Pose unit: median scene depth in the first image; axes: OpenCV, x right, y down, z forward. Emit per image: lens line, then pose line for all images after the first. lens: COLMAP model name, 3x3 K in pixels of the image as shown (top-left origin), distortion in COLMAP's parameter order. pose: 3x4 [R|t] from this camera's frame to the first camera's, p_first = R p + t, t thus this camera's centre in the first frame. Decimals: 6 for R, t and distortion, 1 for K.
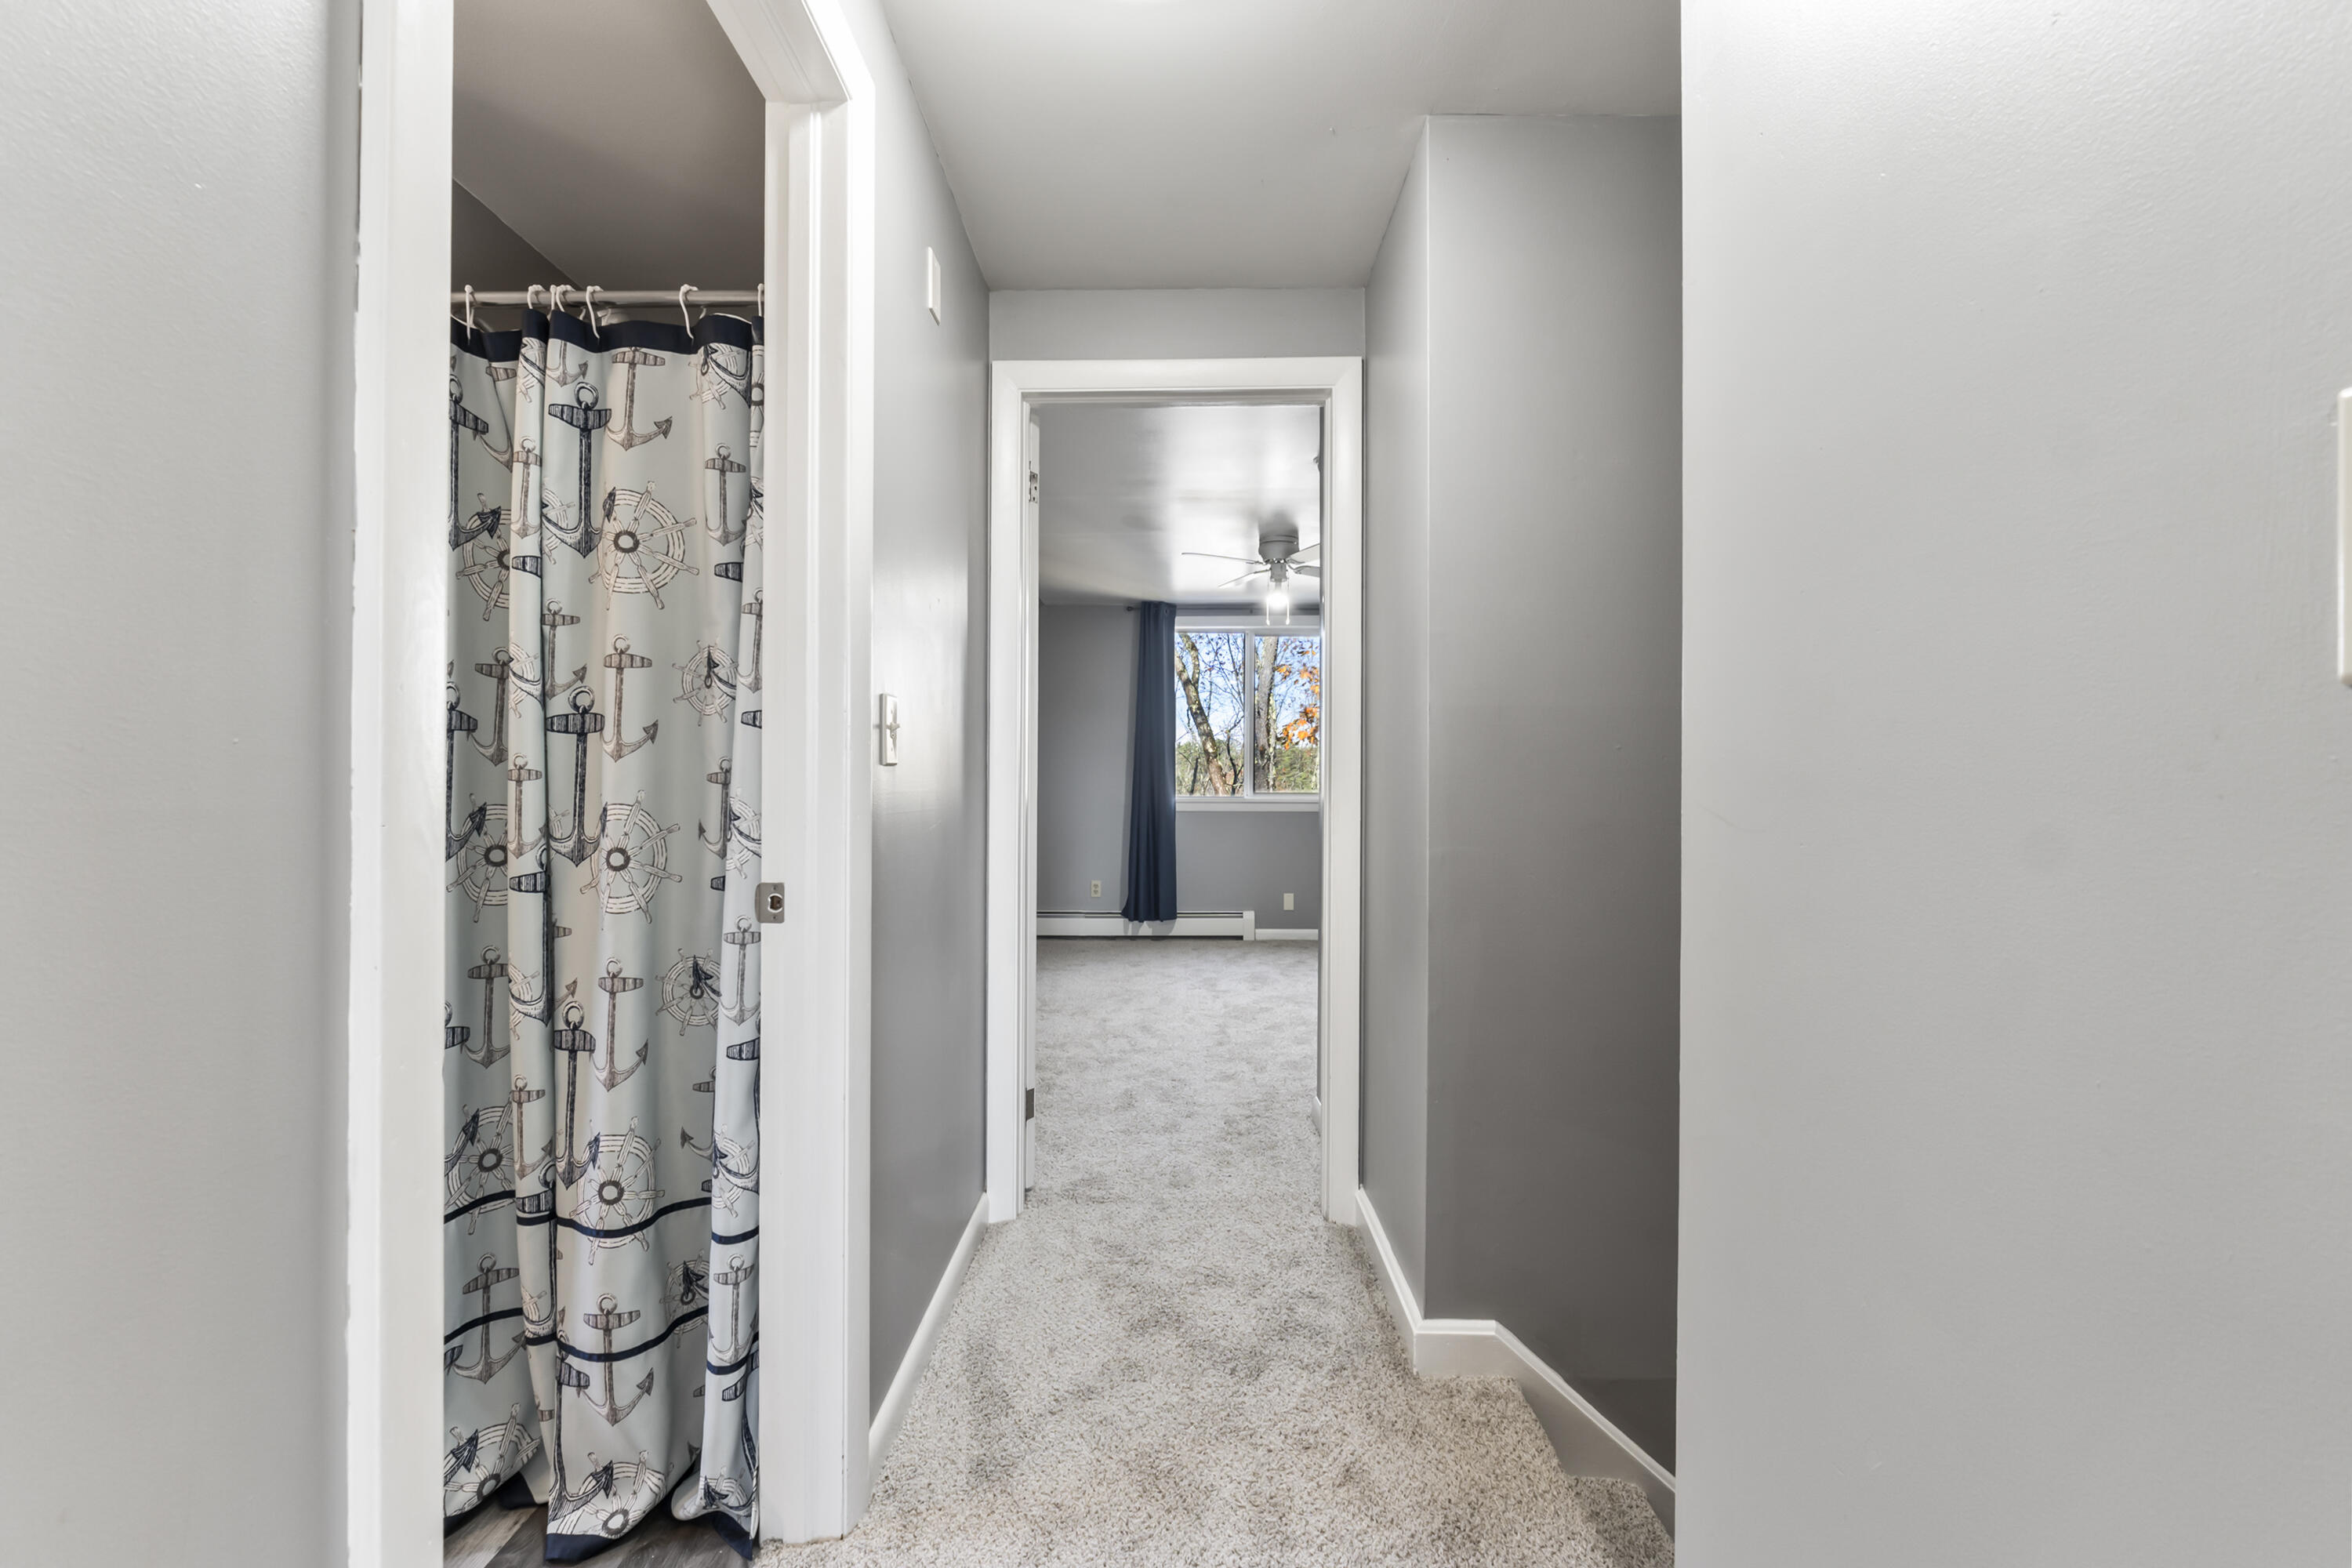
lens RADIAL K [[989.3, 0, 1164.6], [0, 989.3, 785.2], [0, 0, 1]] dist [-0.008319, -0.000005]
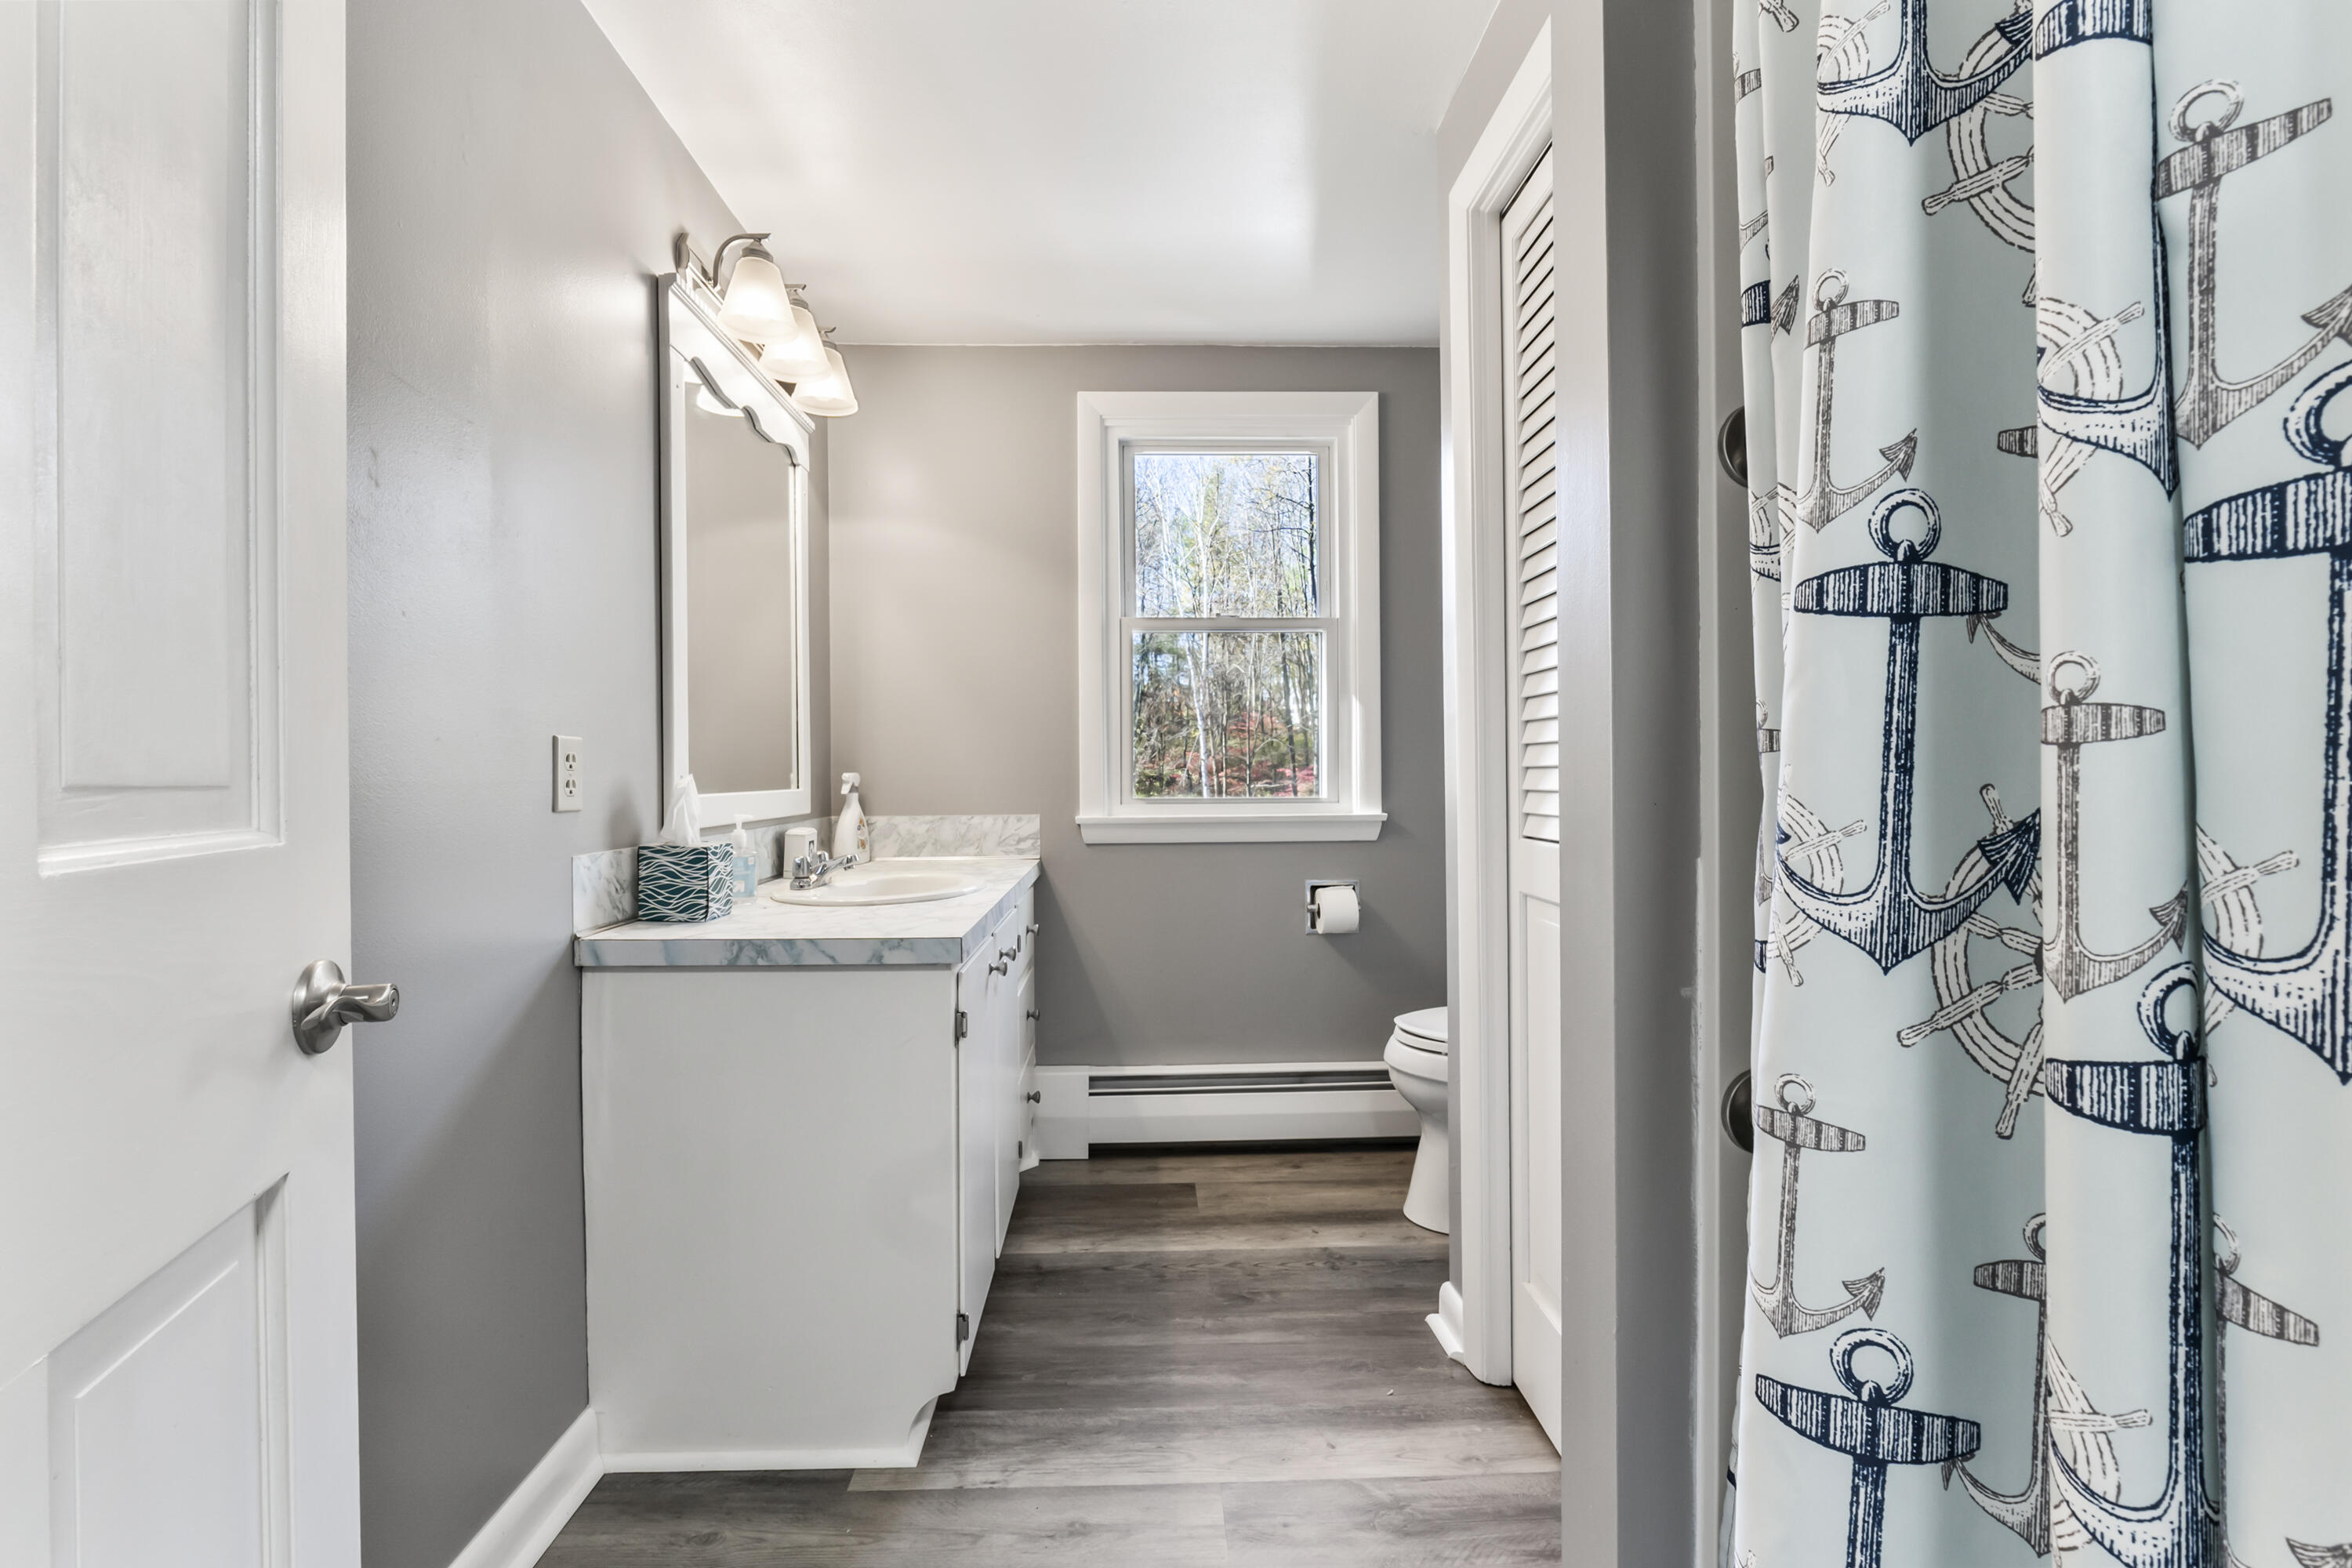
lens RADIAL K [[989.3, 0, 1159.4], [0, 989.3, 774.8], [0, 0, 1]] dist [-0.008319, -0.000005]
pose [[0.037236, -0.004412, -0.999297, -0.357897], [0.012760, 0.999911, -0.003939, 0.002659], [0.999225, -0.012605, 0.037289, 0.695521]]
